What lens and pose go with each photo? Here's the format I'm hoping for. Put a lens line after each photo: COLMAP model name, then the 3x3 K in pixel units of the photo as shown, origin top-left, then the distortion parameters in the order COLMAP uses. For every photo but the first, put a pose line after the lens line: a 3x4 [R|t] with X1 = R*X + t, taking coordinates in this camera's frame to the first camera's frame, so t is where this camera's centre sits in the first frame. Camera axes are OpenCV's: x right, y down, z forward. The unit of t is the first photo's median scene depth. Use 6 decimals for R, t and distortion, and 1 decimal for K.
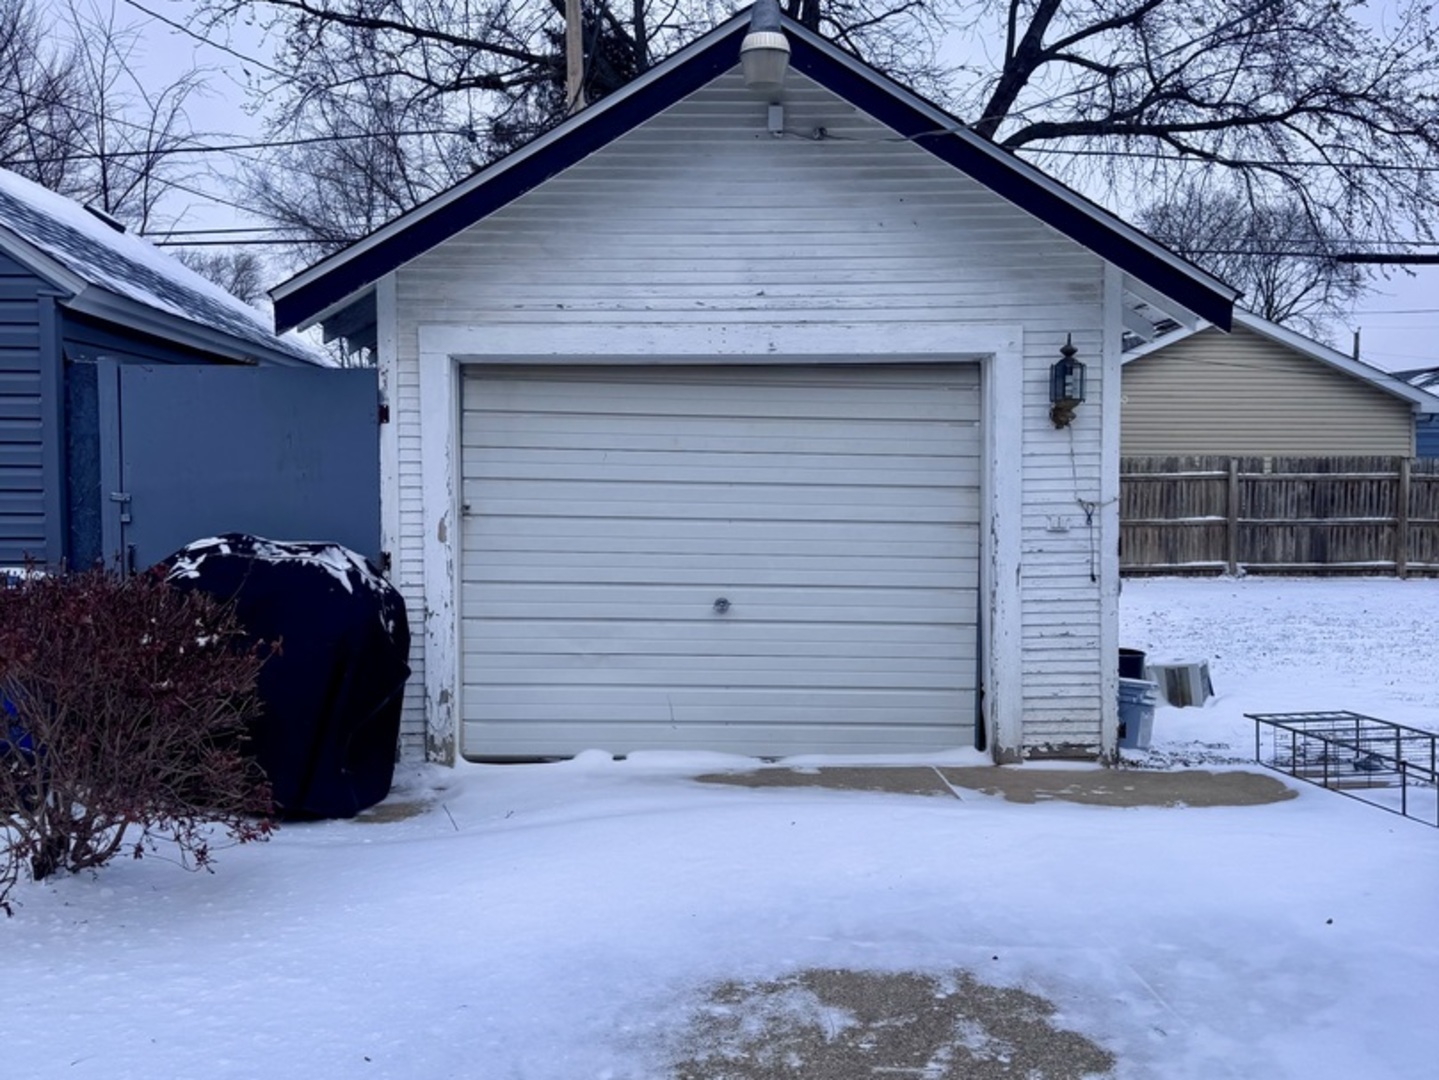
lens RADIAL K [[1267.7, 0, 728.7], [0, 1267.7, 581.4], [0, 0, 1]] dist [0.016398, -0.007167]
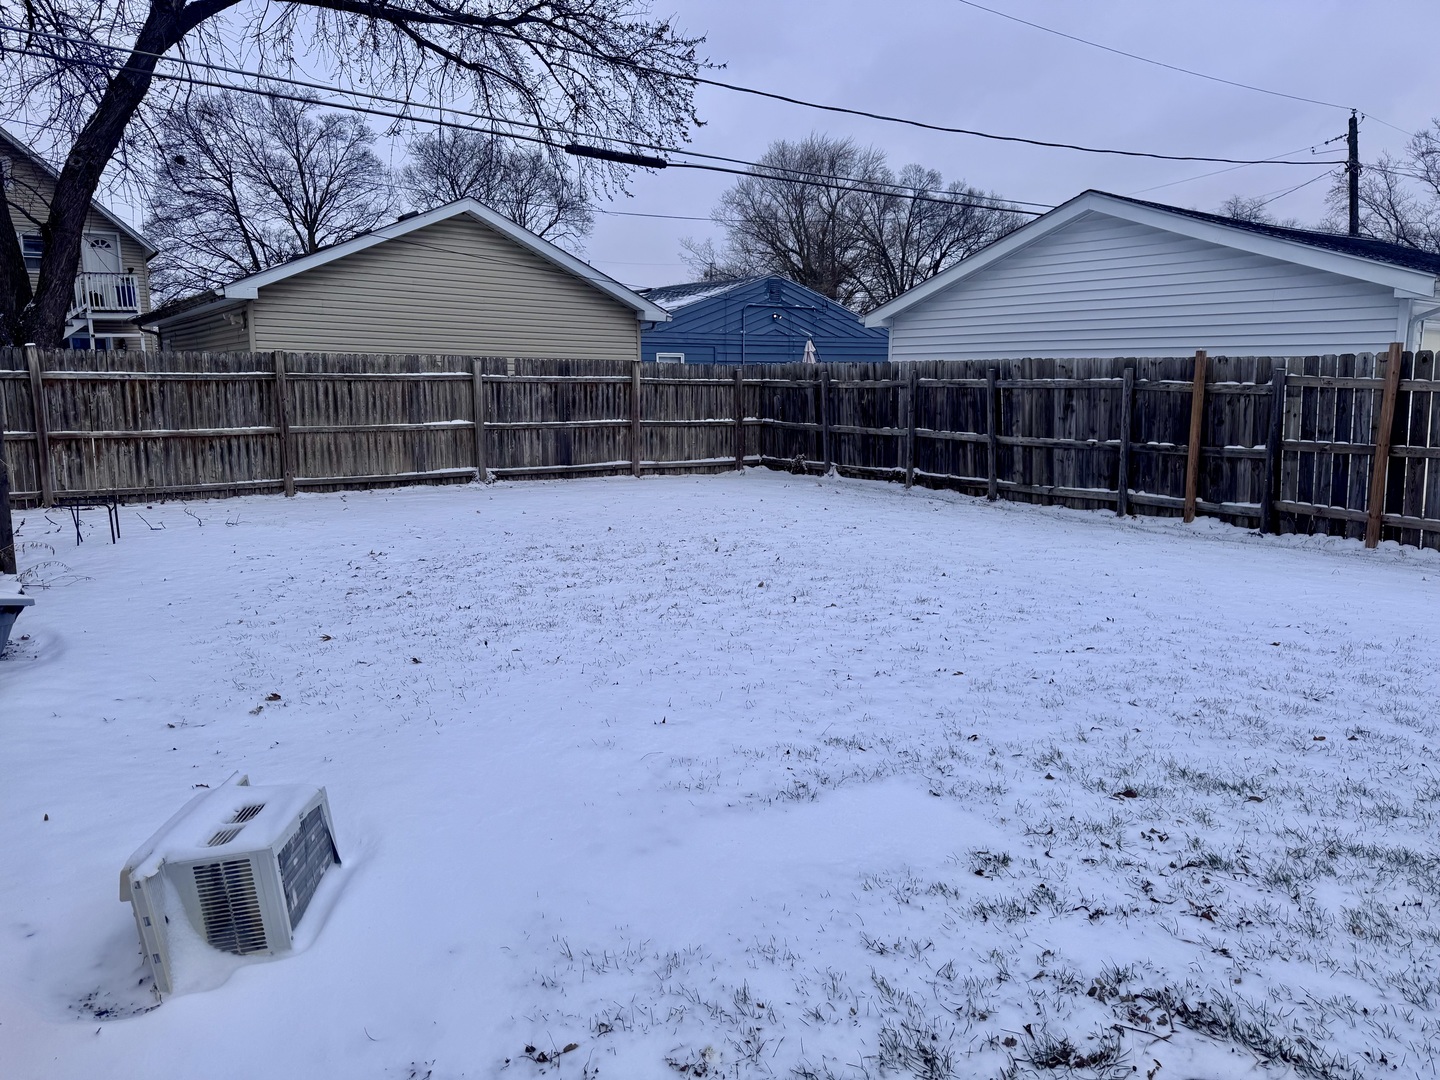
lens RADIAL K [[1004.5, 0, 721.6], [0, 1004.5, 540.0], [0, 0, 1]] dist [0.004540, -0.000424]
pose [[0.835013, -0.076553, 0.544878, 0.128722], [0.032283, 0.995385, 0.090374, -0.023459], [-0.549282, -0.057873, 0.833631, 0.262435]]
